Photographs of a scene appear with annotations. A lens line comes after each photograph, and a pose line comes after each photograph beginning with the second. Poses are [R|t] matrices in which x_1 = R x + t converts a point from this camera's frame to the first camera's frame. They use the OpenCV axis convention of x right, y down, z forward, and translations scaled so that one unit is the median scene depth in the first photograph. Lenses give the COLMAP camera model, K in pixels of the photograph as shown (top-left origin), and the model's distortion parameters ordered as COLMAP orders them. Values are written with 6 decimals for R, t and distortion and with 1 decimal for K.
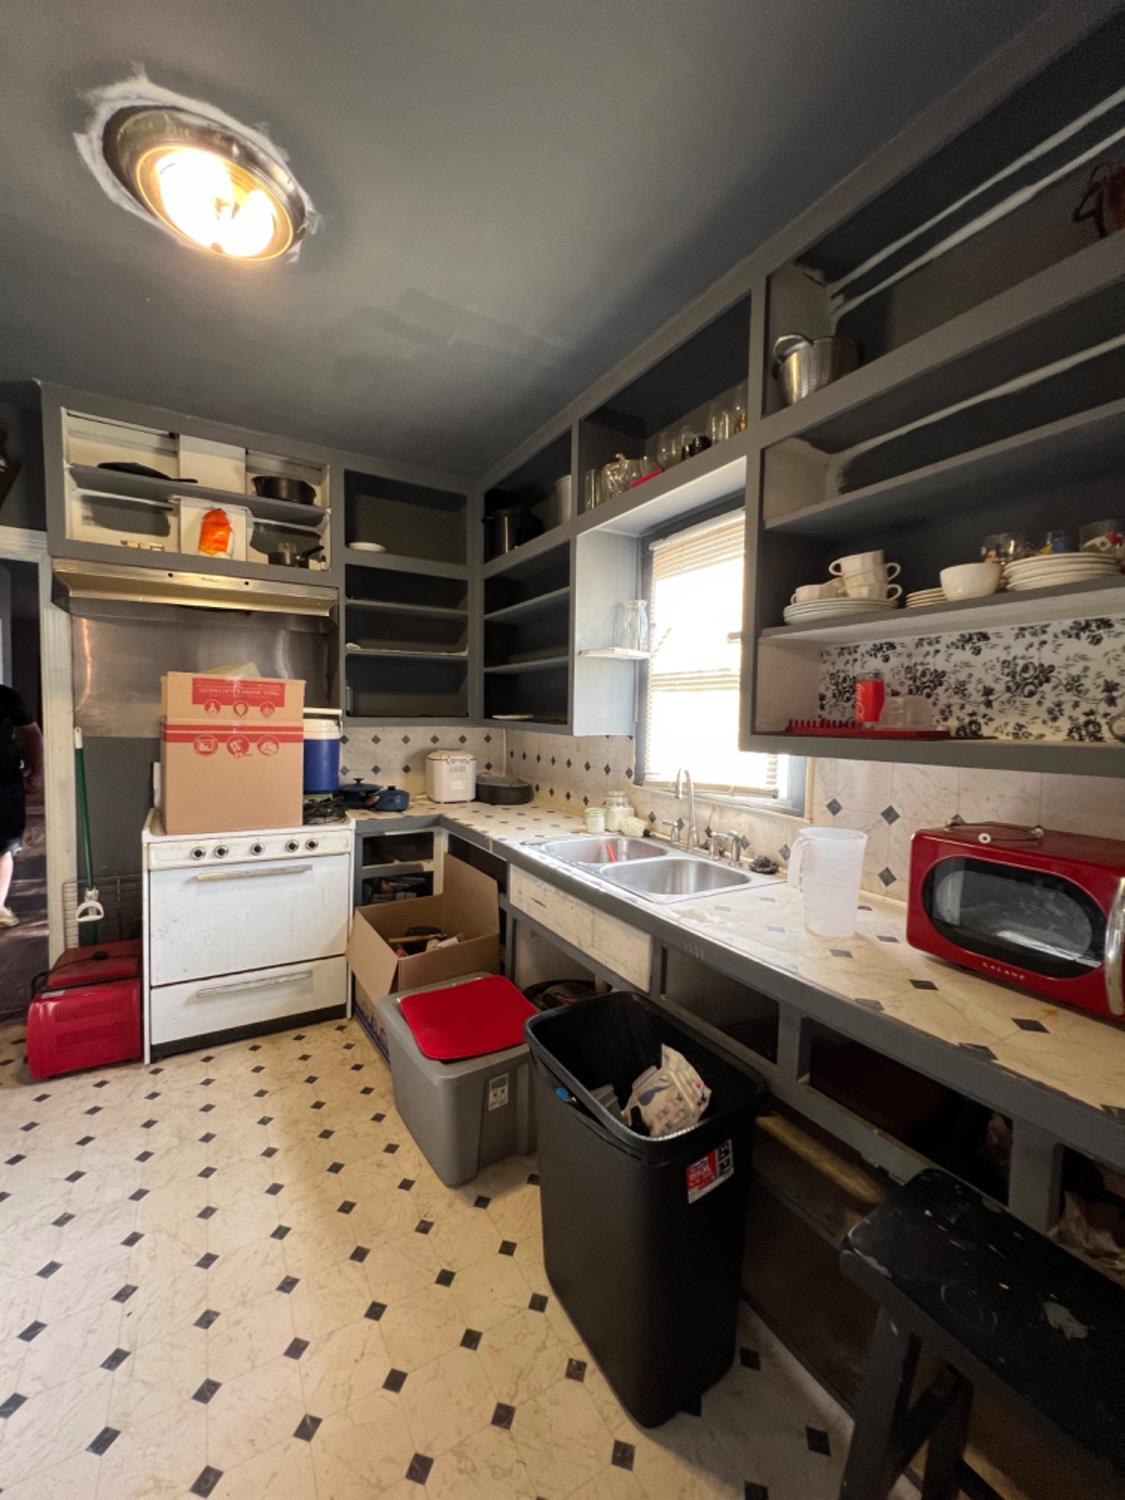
lens RADIAL K [[604.5, 0, 561.8], [0, 604.5, 751.8], [0, 0, 1]] dist [-0.001276, 0.001015]
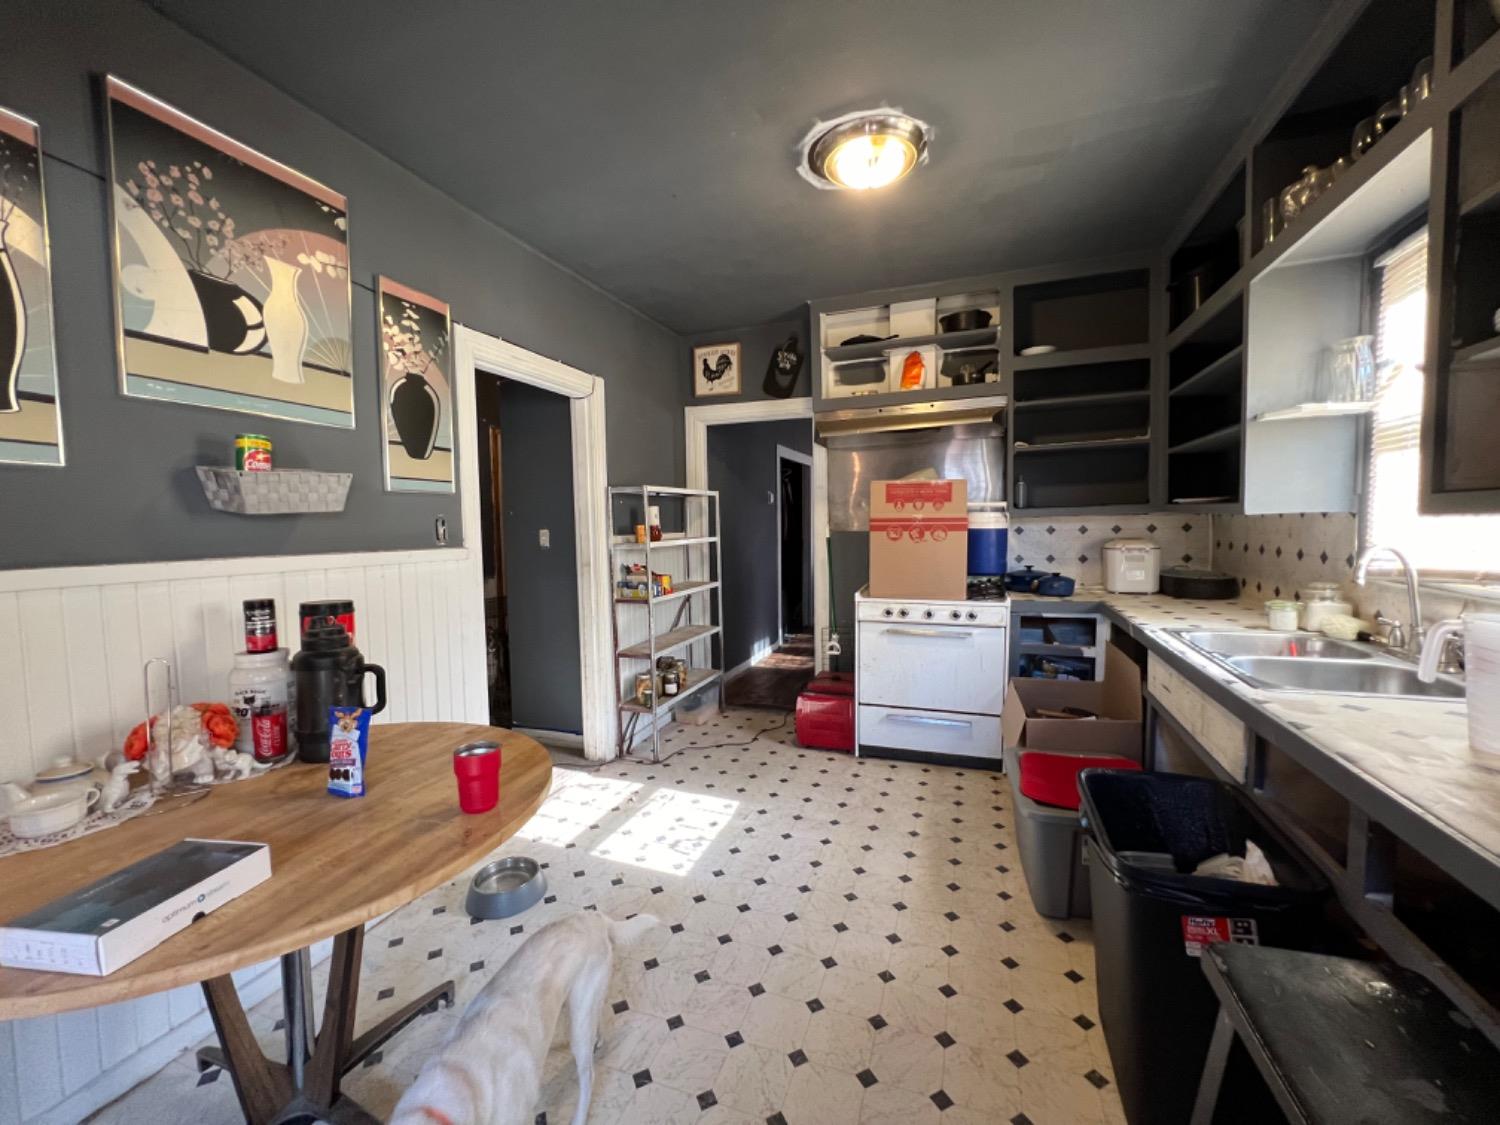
lens RADIAL K [[604.5, 0, 752.9], [0, 604.5, 562.2], [0, 0, 1]] dist [-0.001276, 0.001015]
pose [[0.636713, 0.017099, -0.770911, 0.239354], [-0.011823, 0.999853, 0.012413, 0.039212], [0.771010, 0.001211, 0.636822, -0.097094]]
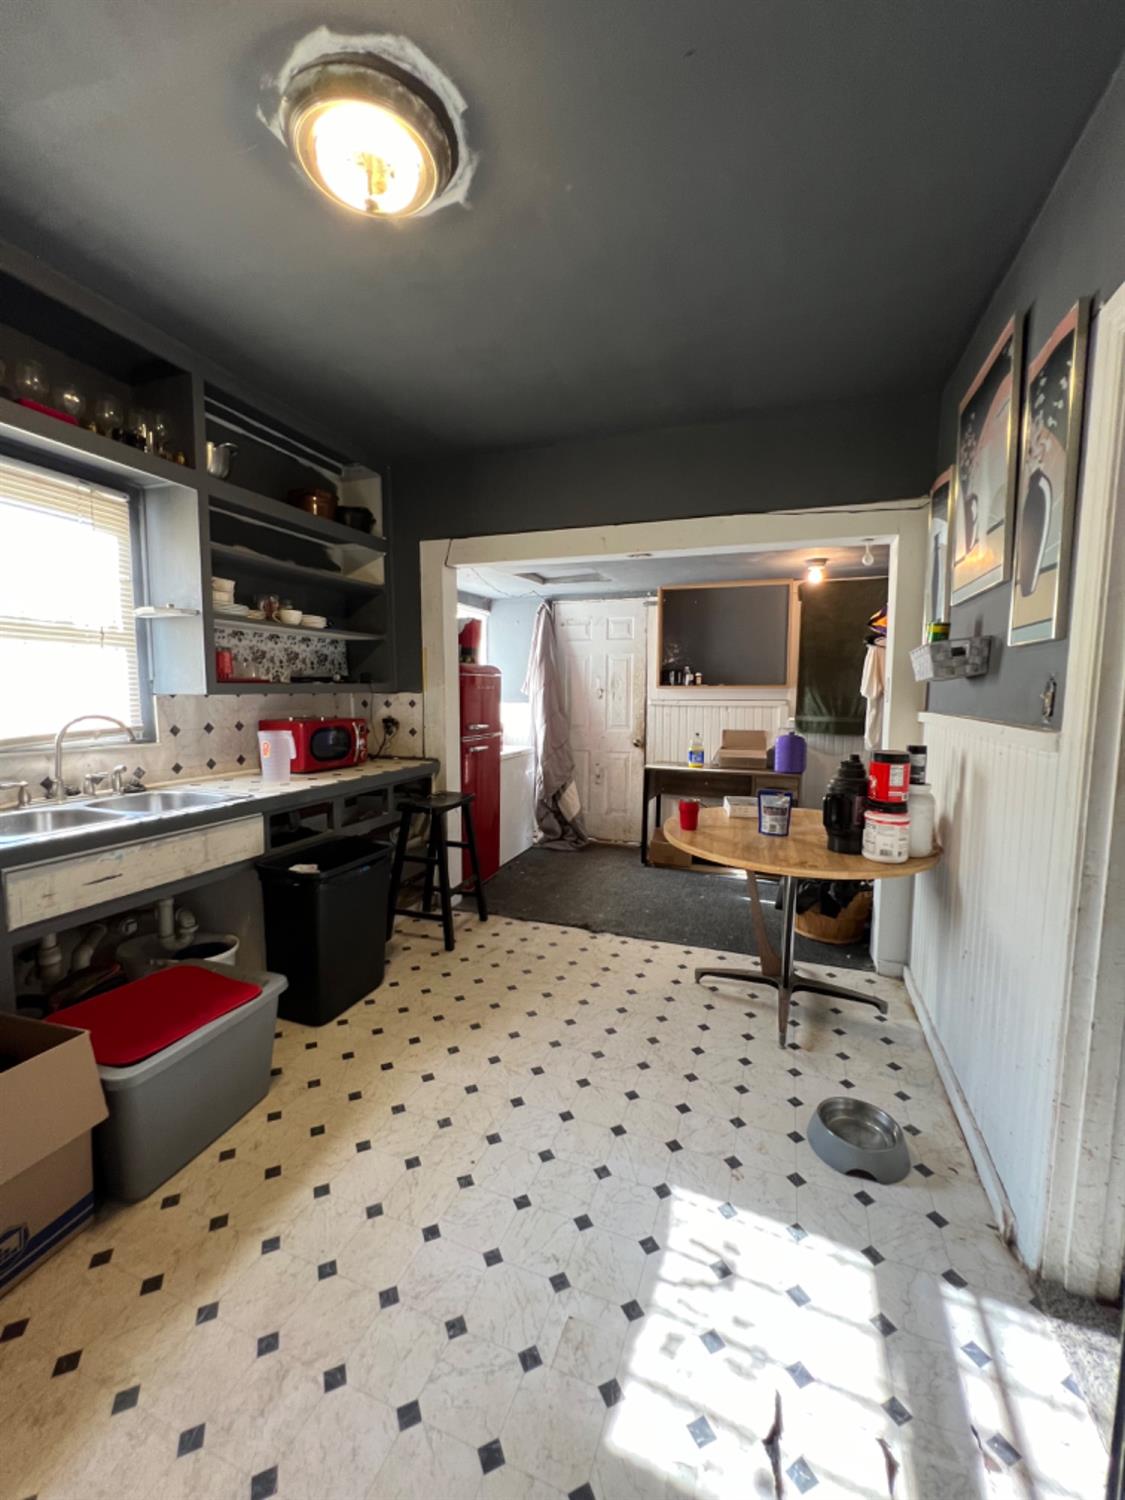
lens RADIAL K [[604.5, 0, 561.8], [0, 604.5, 751.8], [0, 0, 1]] dist [-0.001276, 0.001015]
pose [[-0.632157, -0.101363, 0.768182, -0.957844], [0.024470, 0.988300, 0.150545, -0.042988], [-0.774454, 0.113965, -0.622281, 0.867070]]
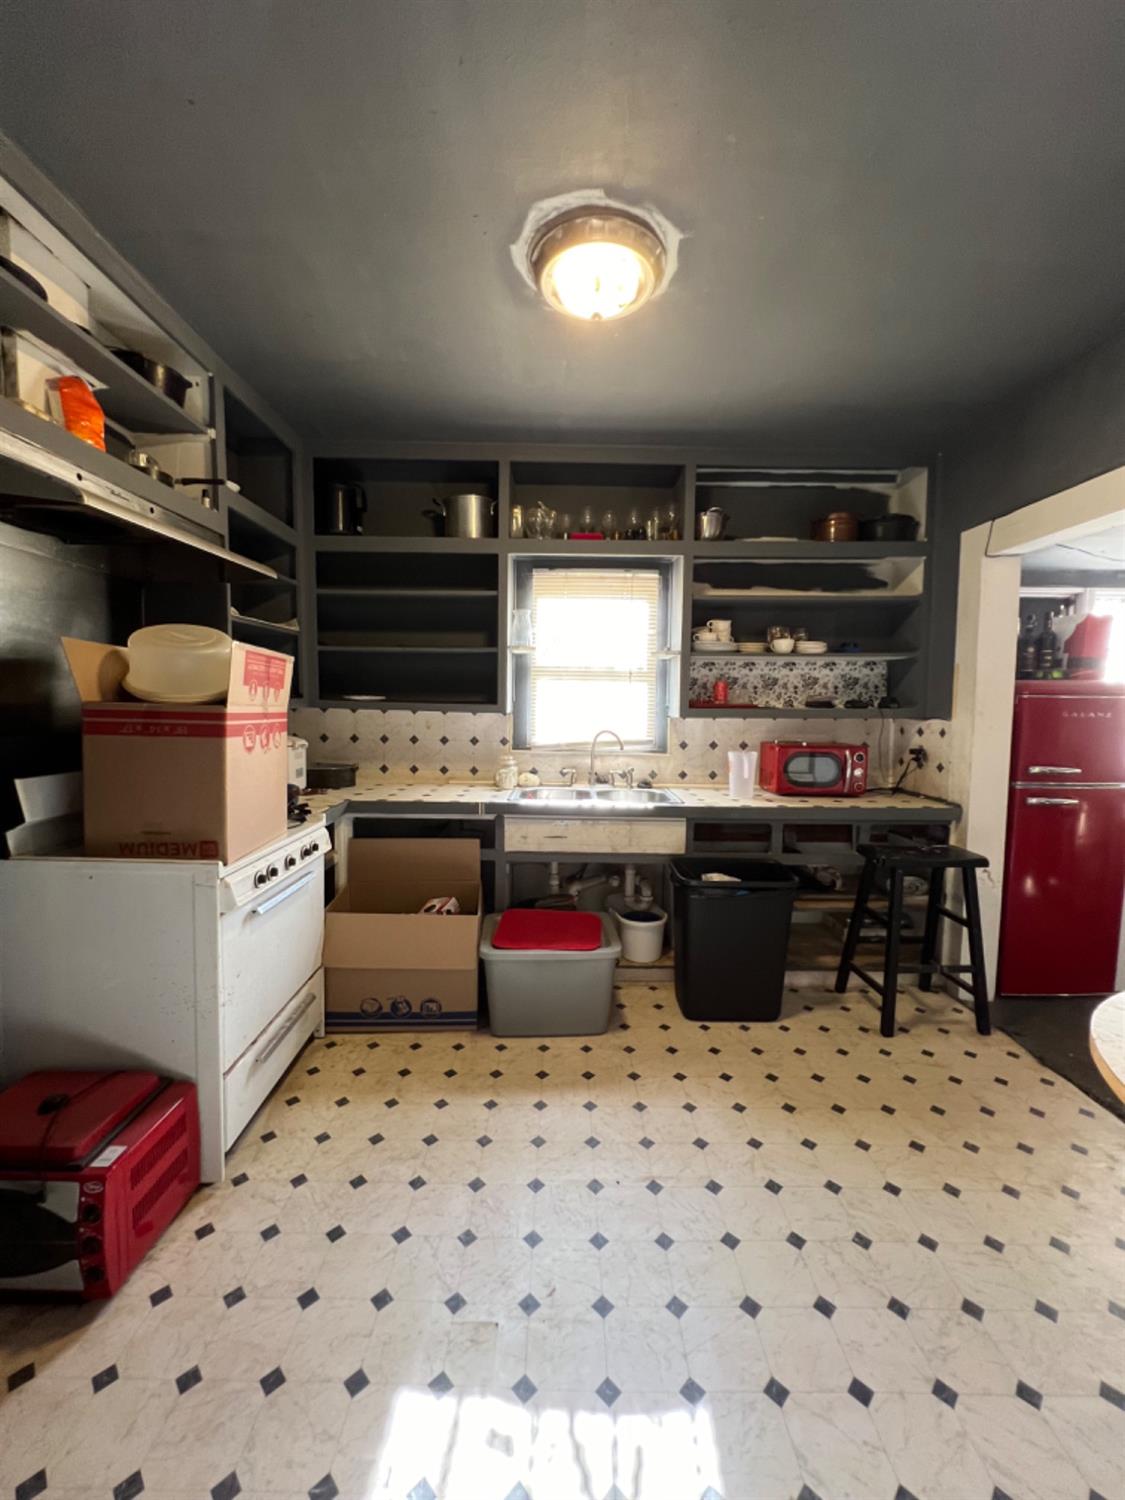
lens RADIAL K [[604.5, 0, 561.8], [0, 604.5, 751.8], [0, 0, 1]] dist [-0.001276, 0.001015]
pose [[0.506230, -0.083525, 0.858344, -1.004569], [0.047164, 0.996491, 0.069151, -0.027986], [-0.861108, 0.005477, 0.508393, 0.260836]]
